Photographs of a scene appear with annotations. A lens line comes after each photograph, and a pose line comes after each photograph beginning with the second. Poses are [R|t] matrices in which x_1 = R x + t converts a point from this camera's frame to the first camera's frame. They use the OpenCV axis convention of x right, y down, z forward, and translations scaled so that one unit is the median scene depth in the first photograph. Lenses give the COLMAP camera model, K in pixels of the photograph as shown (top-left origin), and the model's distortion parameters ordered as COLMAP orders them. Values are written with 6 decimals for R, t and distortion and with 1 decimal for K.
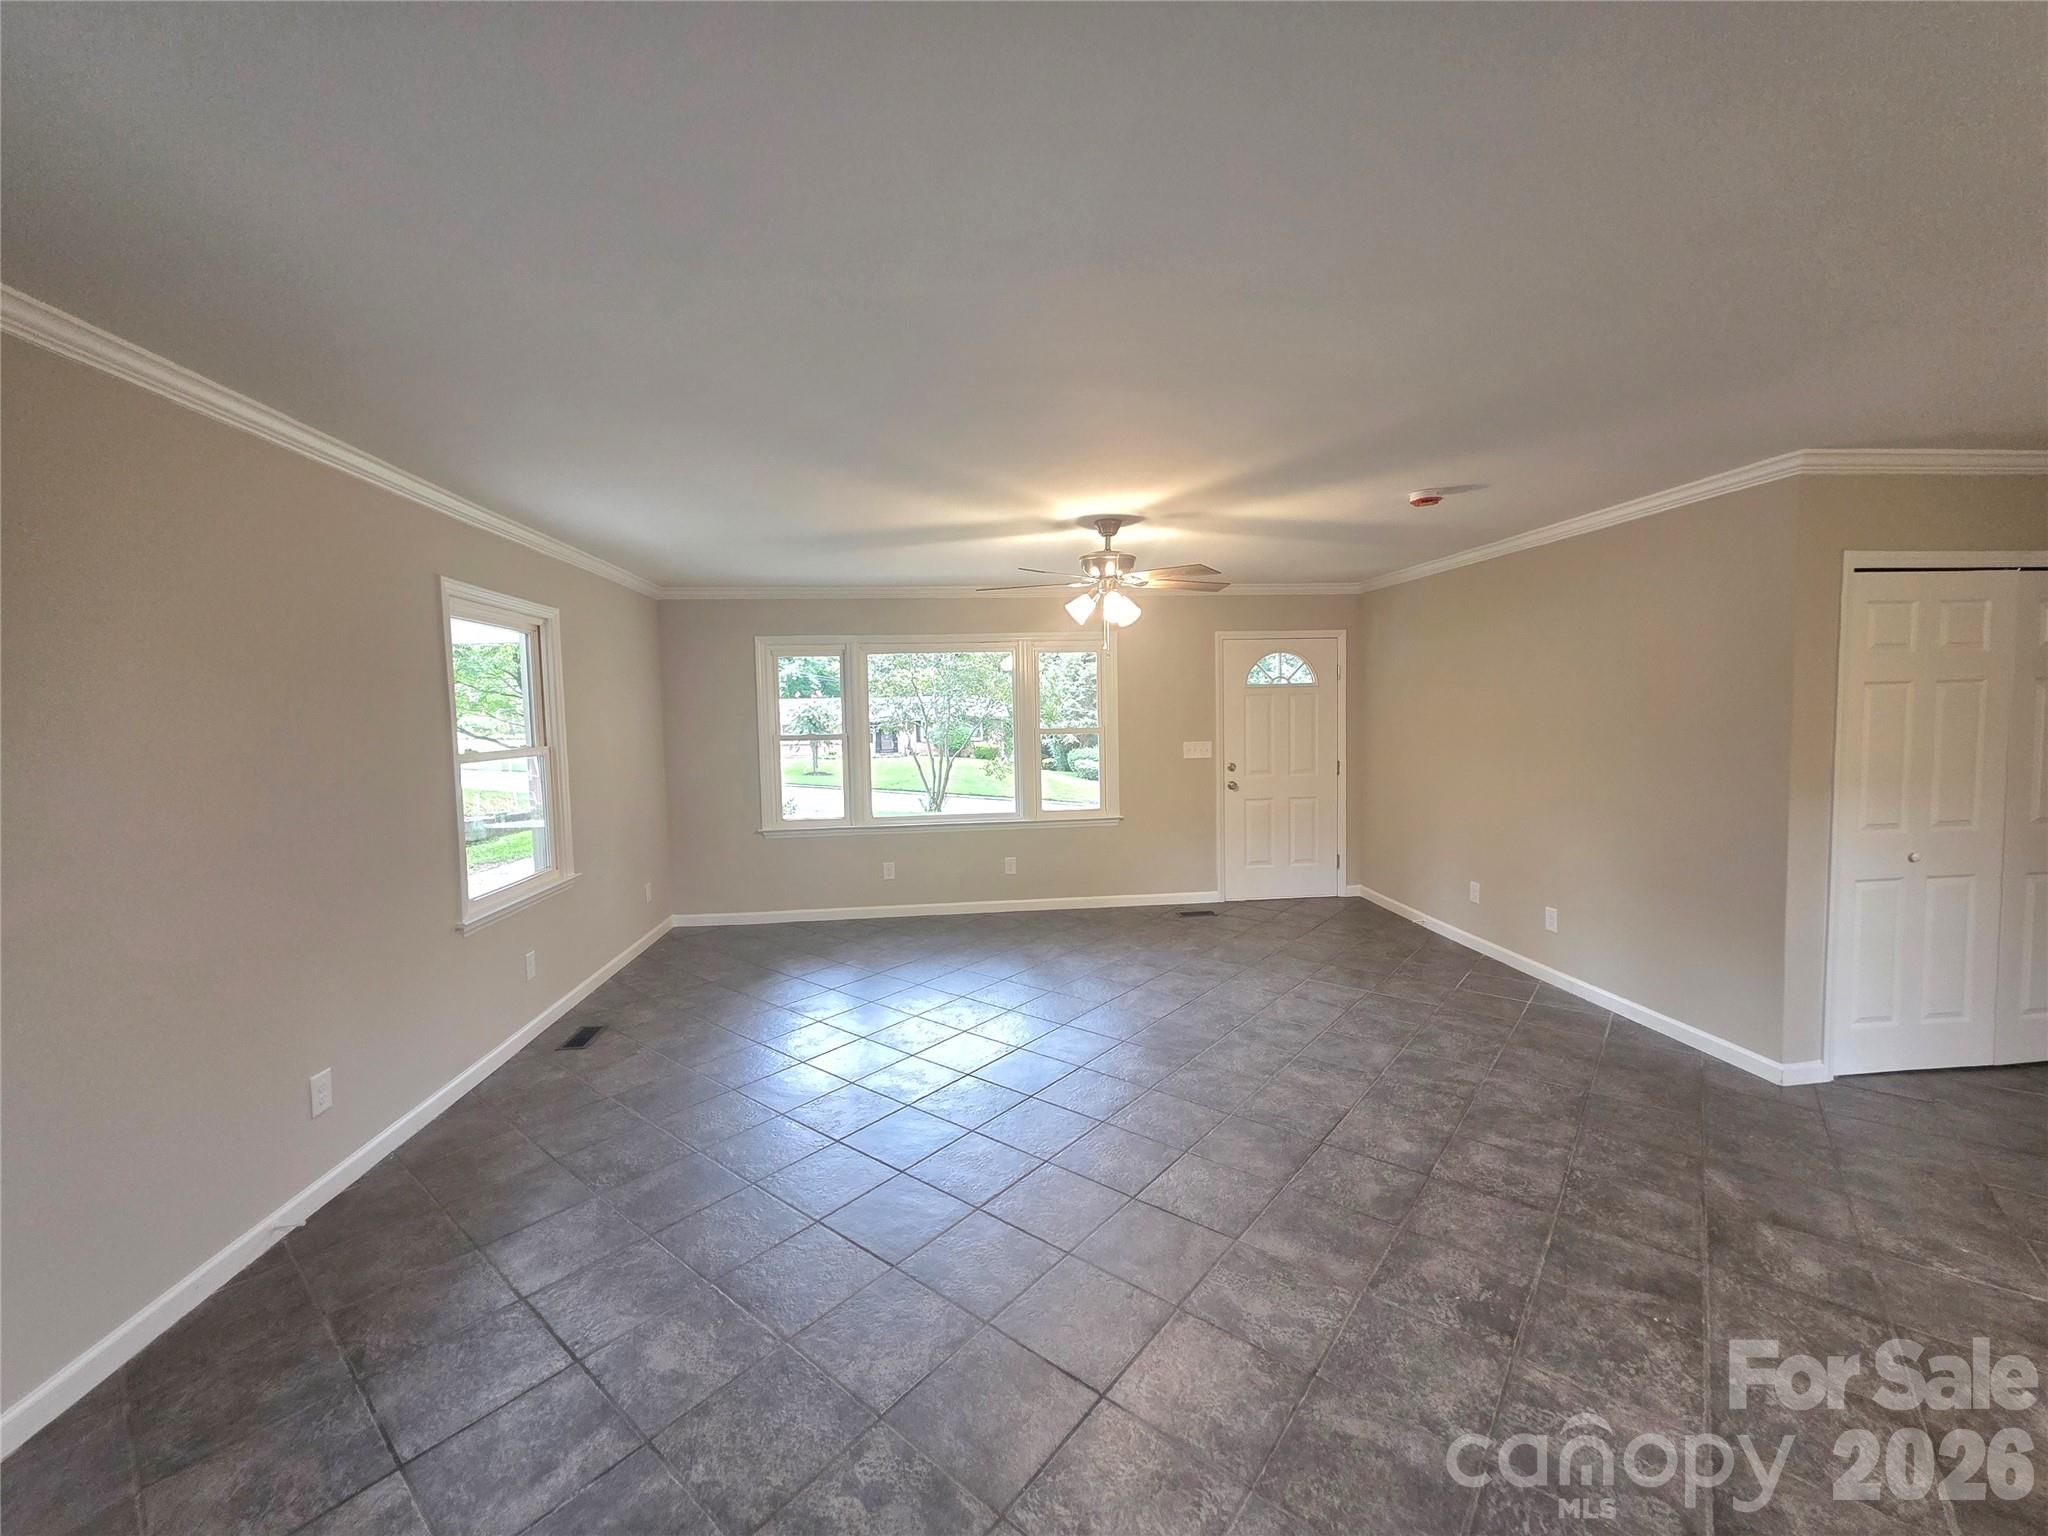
lens RADIAL K [[816.5, 0, 1022.7], [0, 816.5, 771.3], [0, 0, 1]] dist [0.002672, -0.000346]
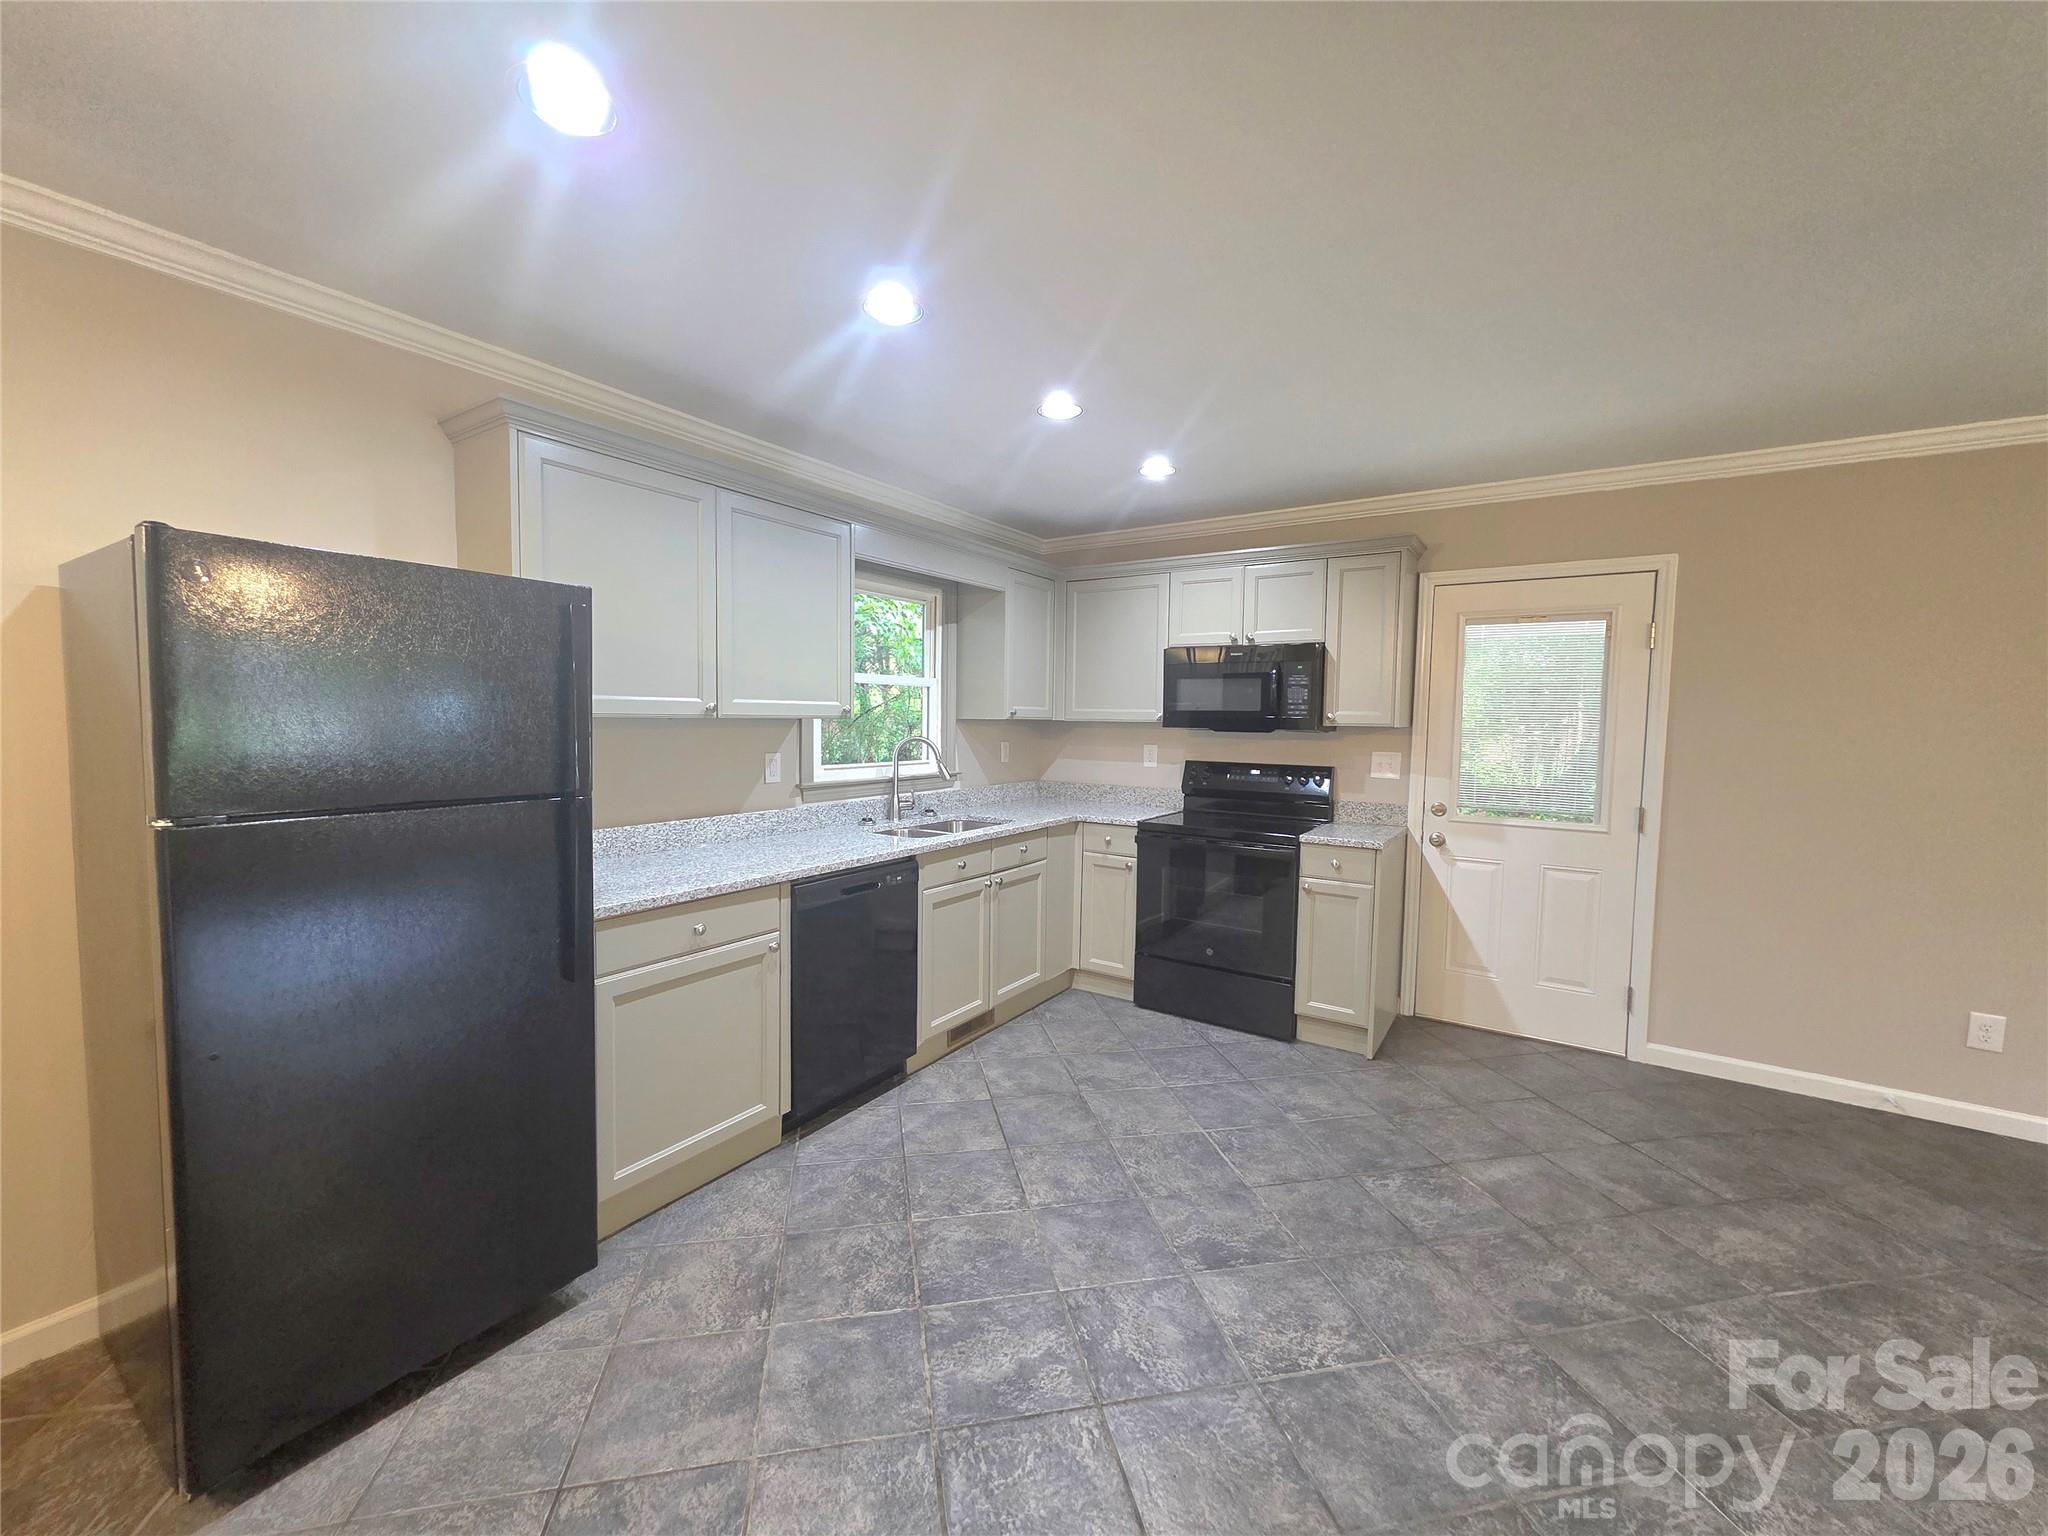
lens RADIAL K [[816.5, 0, 1016.3], [0, 816.5, 763.8], [0, 0, 1]] dist [0.002672, -0.000346]
pose [[-0.633861, 0.058845, -0.771205, 0.838065], [-0.053631, 0.991358, 0.119723, -0.029914], [0.771585, 0.117248, -0.625228, 0.664663]]
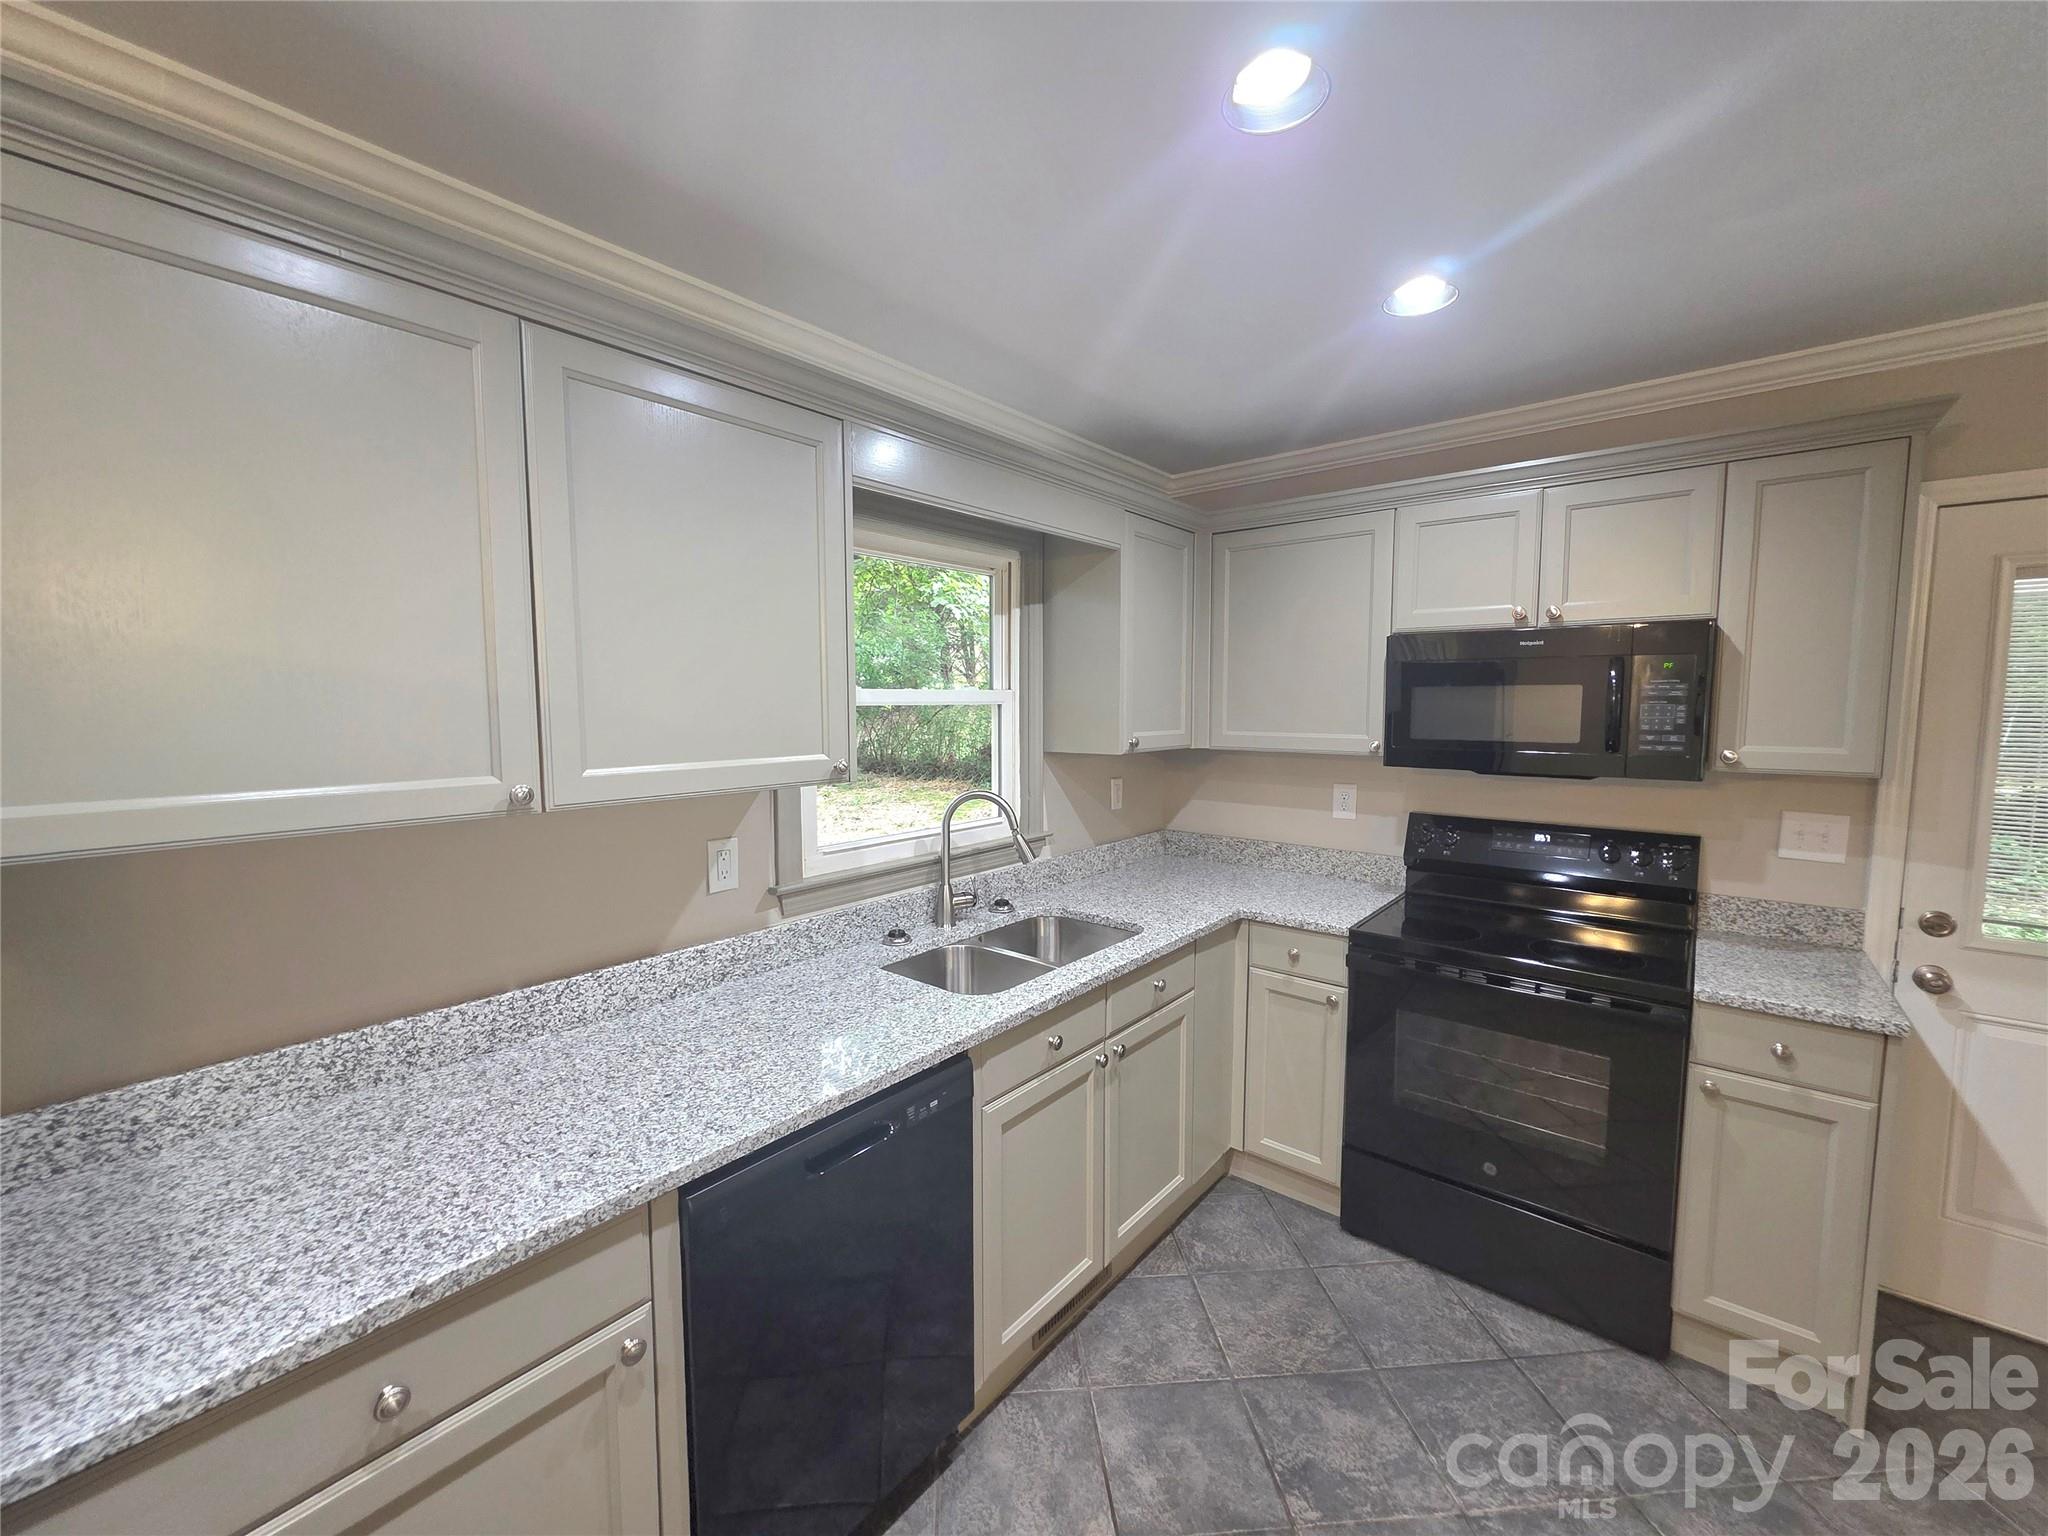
lens RADIAL K [[816.5, 0, 1015.0], [0, 816.5, 764.3], [0, 0, 1]] dist [0.002672, -0.000346]
pose [[-0.714504, 0.079260, -0.695127, 0.391226], [-0.031321, 0.988942, 0.144955, -0.054472], [0.698930, 0.125343, -0.704121, 0.241087]]
